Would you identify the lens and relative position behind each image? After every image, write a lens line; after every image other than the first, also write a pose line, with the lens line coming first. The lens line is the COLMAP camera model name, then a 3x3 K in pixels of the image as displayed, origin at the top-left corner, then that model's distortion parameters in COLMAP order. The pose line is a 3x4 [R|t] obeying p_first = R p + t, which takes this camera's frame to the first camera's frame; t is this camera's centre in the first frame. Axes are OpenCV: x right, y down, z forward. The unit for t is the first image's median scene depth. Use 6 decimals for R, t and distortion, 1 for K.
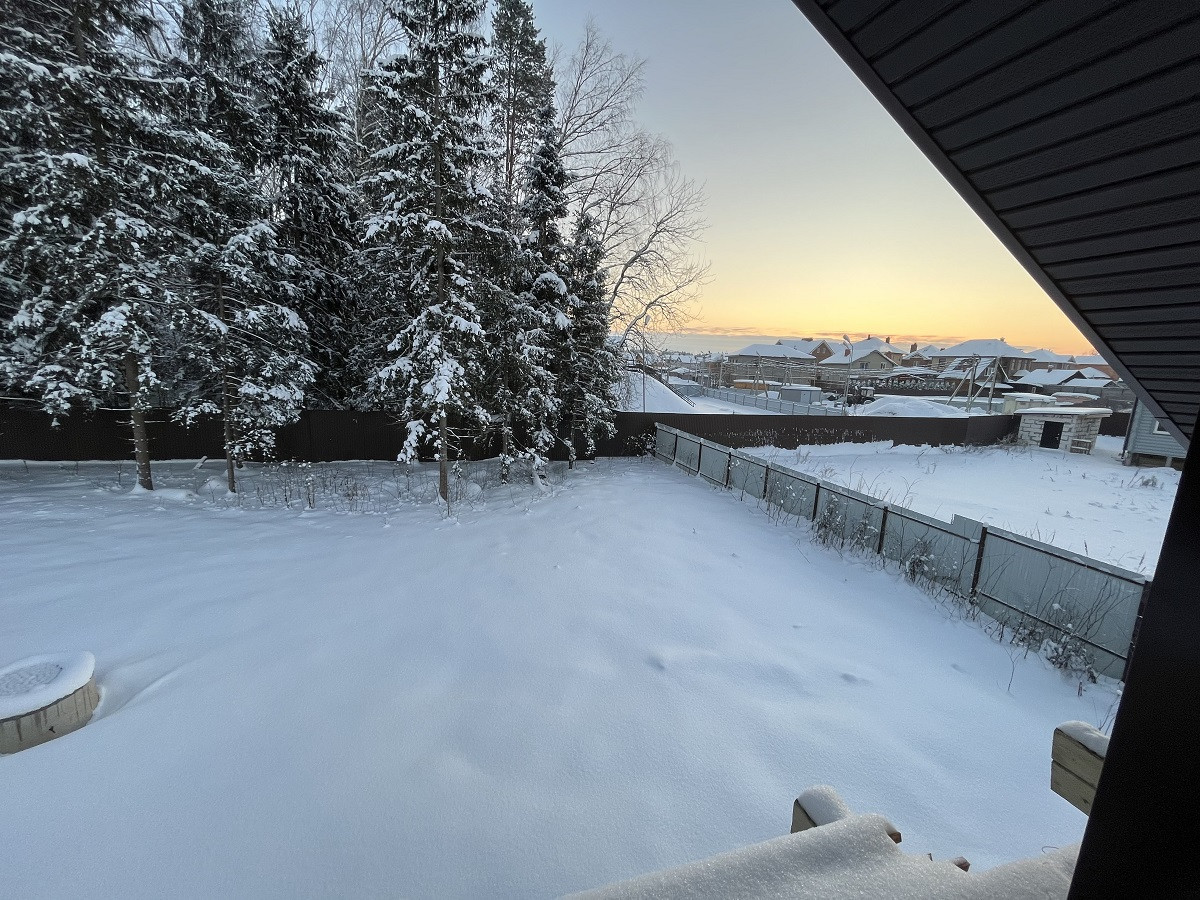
lens RADIAL K [[482.2, 0, 594.8], [0, 482.2, 450.4], [0, 0, 1]] dist [-0.003539, -0.000249]
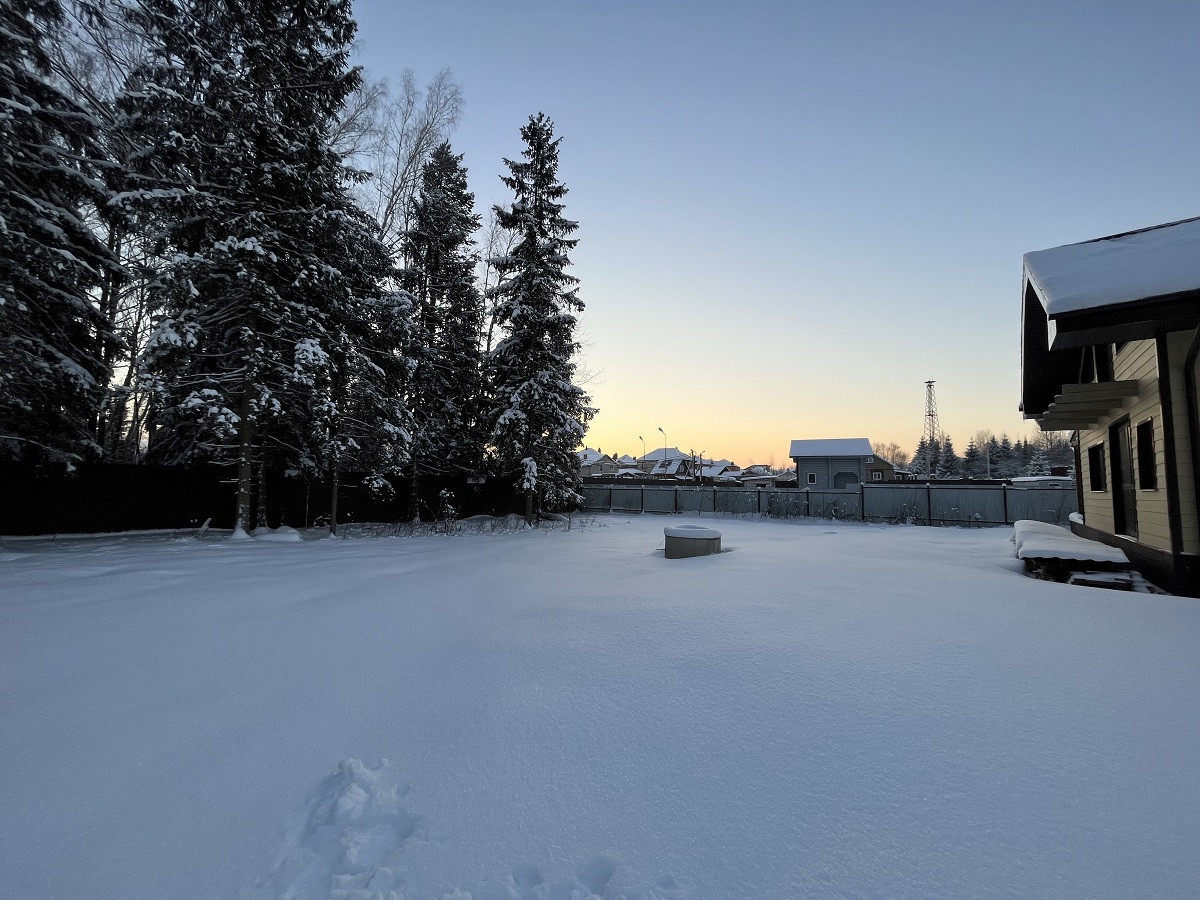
lens RADIAL K [[482.2, 0, 594.8], [0, 482.2, 450.4], [0, 0, 1]] dist [-0.003539, -0.000249]
pose [[0.835161, 0.008675, 0.549936, -0.916370], [0.120336, 0.972768, -0.198094, 0.188578], [-0.536679, 0.231618, 0.811375, -0.108298]]
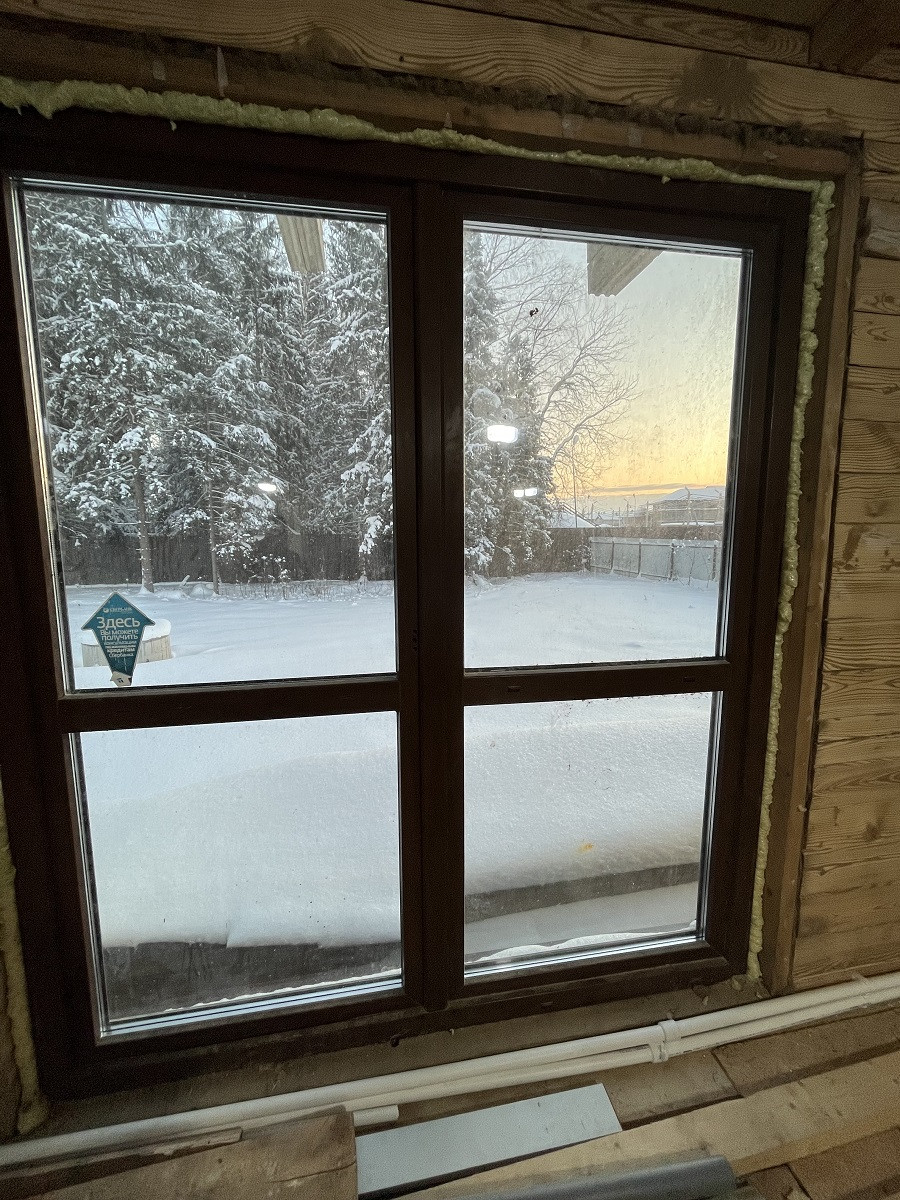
lens RADIAL K [[482.2, 0, 449.6], [0, 482.2, 596.2], [0, 0, 1]] dist [-0.003539, -0.000249]
pose [[0.990357, -0.041696, -0.132116, -0.062815], [0.035137, 0.998050, -0.051596, 0.183382], [0.134010, 0.046456, 0.989891, -0.056942]]
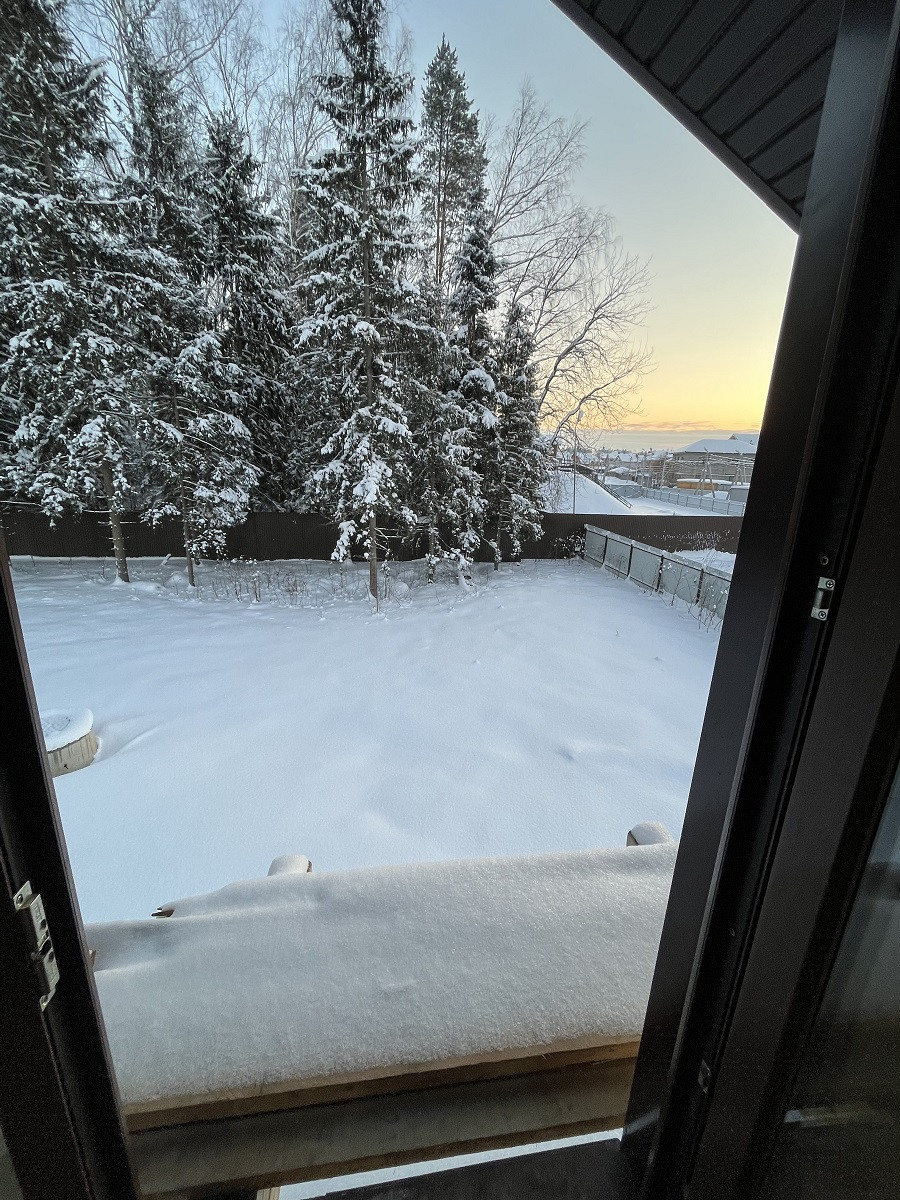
lens RADIAL K [[482.2, 0, 449.6], [0, 482.2, 596.2], [0, 0, 1]] dist [-0.003539, -0.000249]
pose [[0.987658, 0.023299, -0.154885, 0.015903], [-0.009736, 0.996094, 0.087759, 0.006789], [0.156324, -0.085168, 0.984027, -0.015868]]
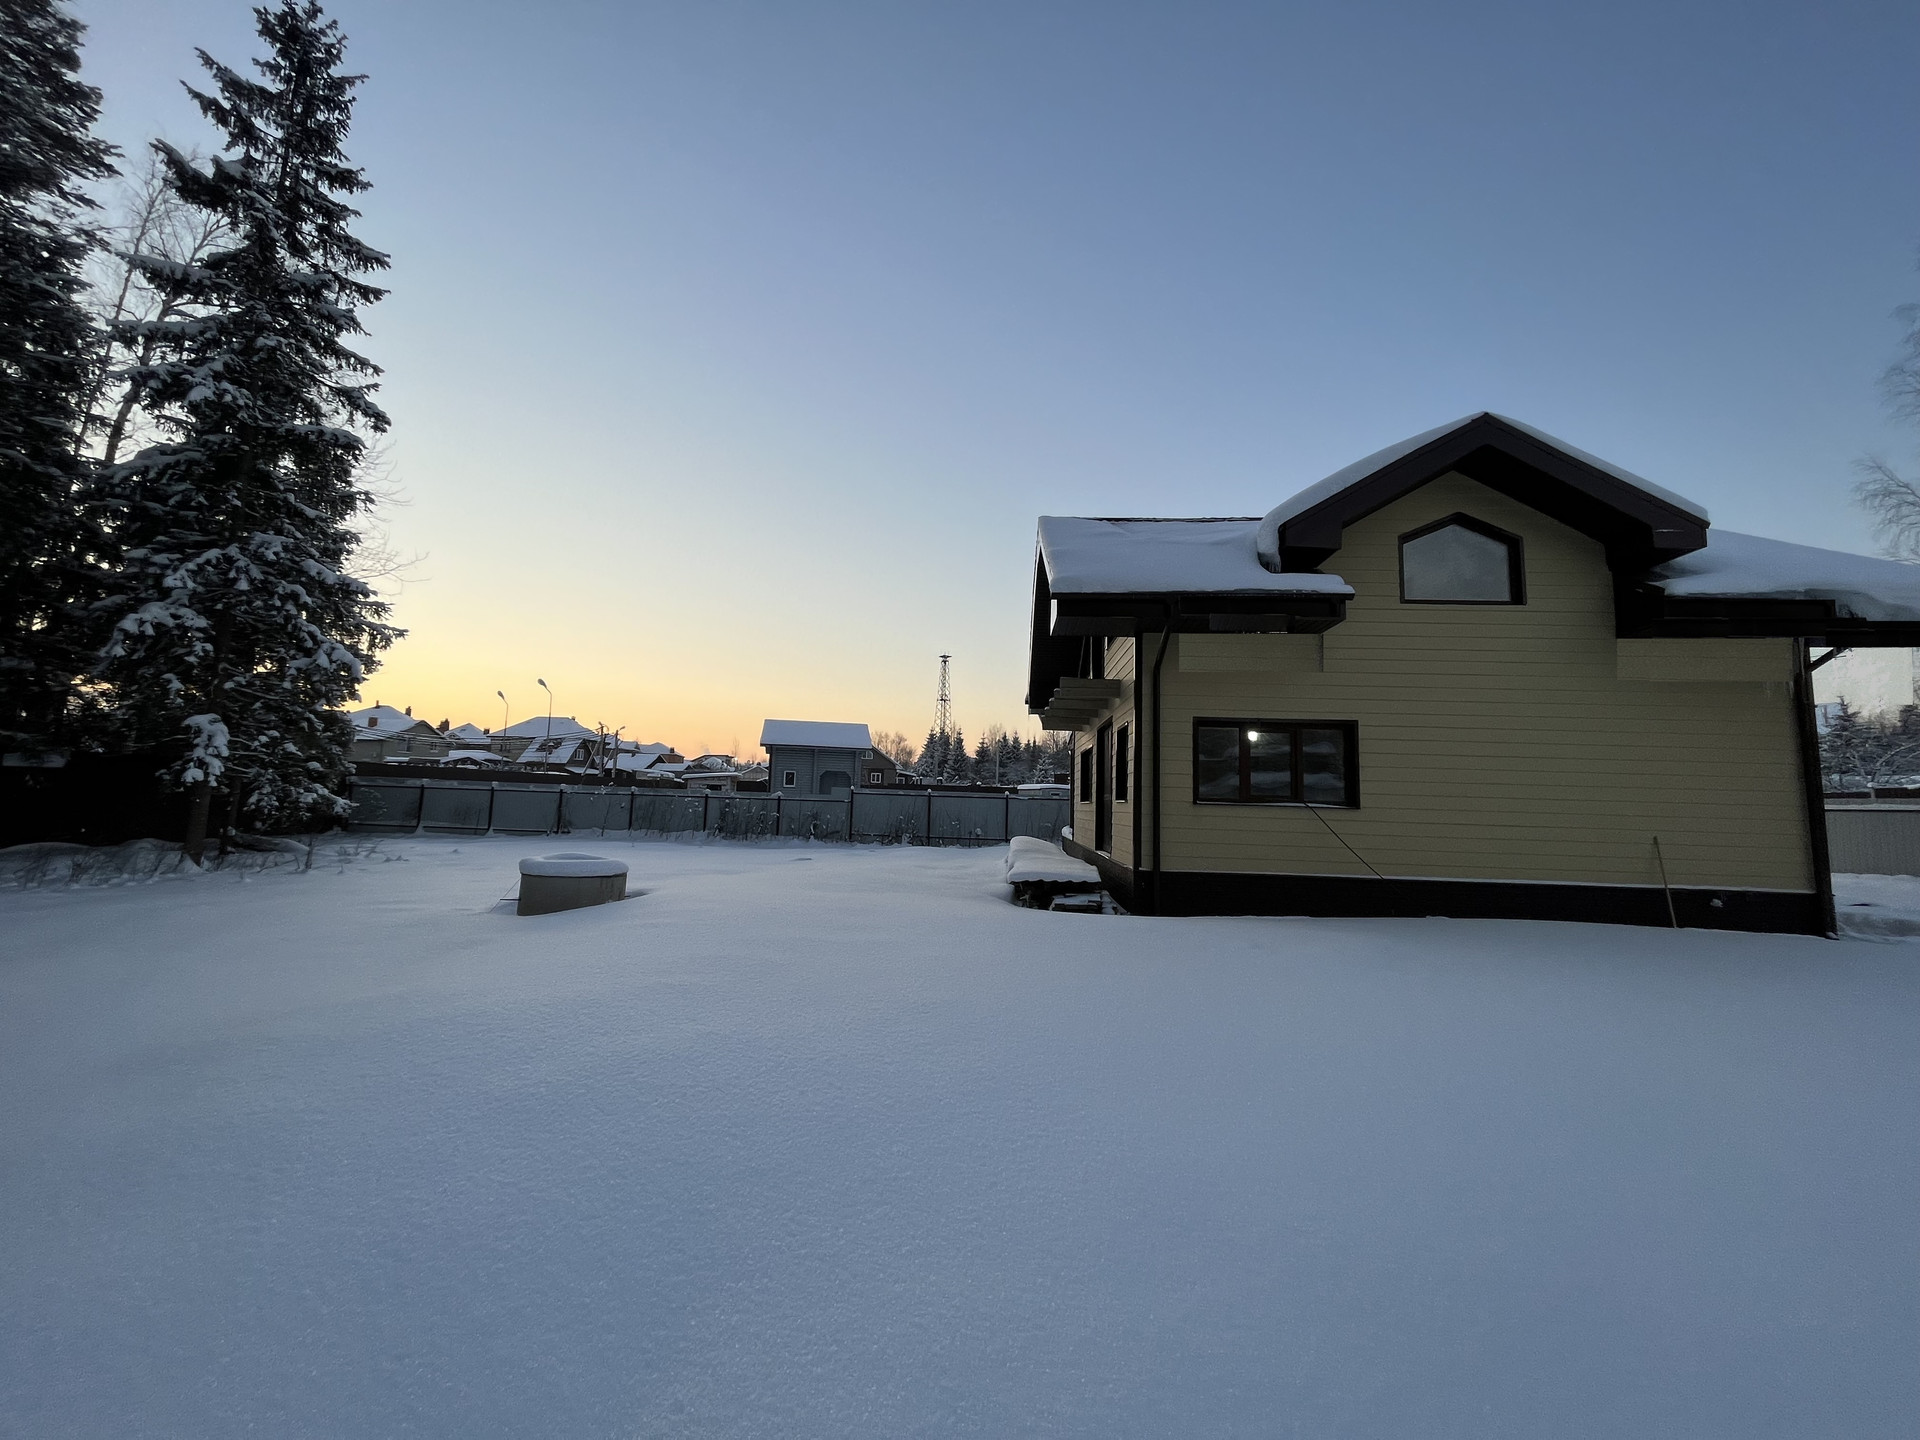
lens RADIAL K [[771.5, 0, 951.6], [0, 771.5, 720.6], [0, 0, 1]] dist [-0.003539, -0.000249]
pose [[0.355080, 0.063371, 0.932686, -0.906821], [0.150371, 0.980836, -0.123889, 0.190576], [-0.922663, 0.184239, 0.338746, -0.116697]]
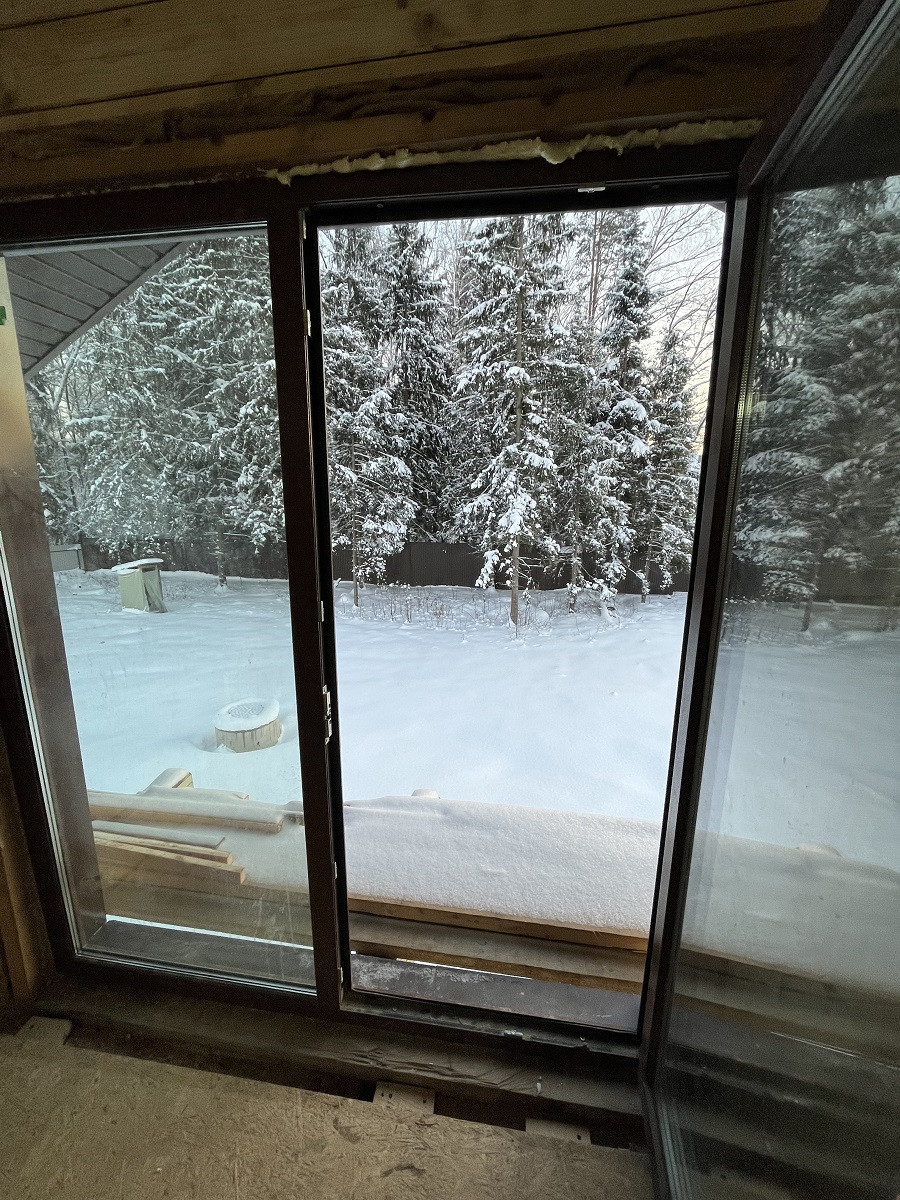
lens RADIAL K [[482.2, 0, 449.6], [0, 482.2, 596.2], [0, 0, 1]] dist [-0.003539, -0.000249]
pose [[0.898083, 0.045239, -0.437494, 0.032835], [-0.034412, 0.998874, 0.032648, 0.010729], [0.438478, -0.014266, 0.898628, -0.047442]]
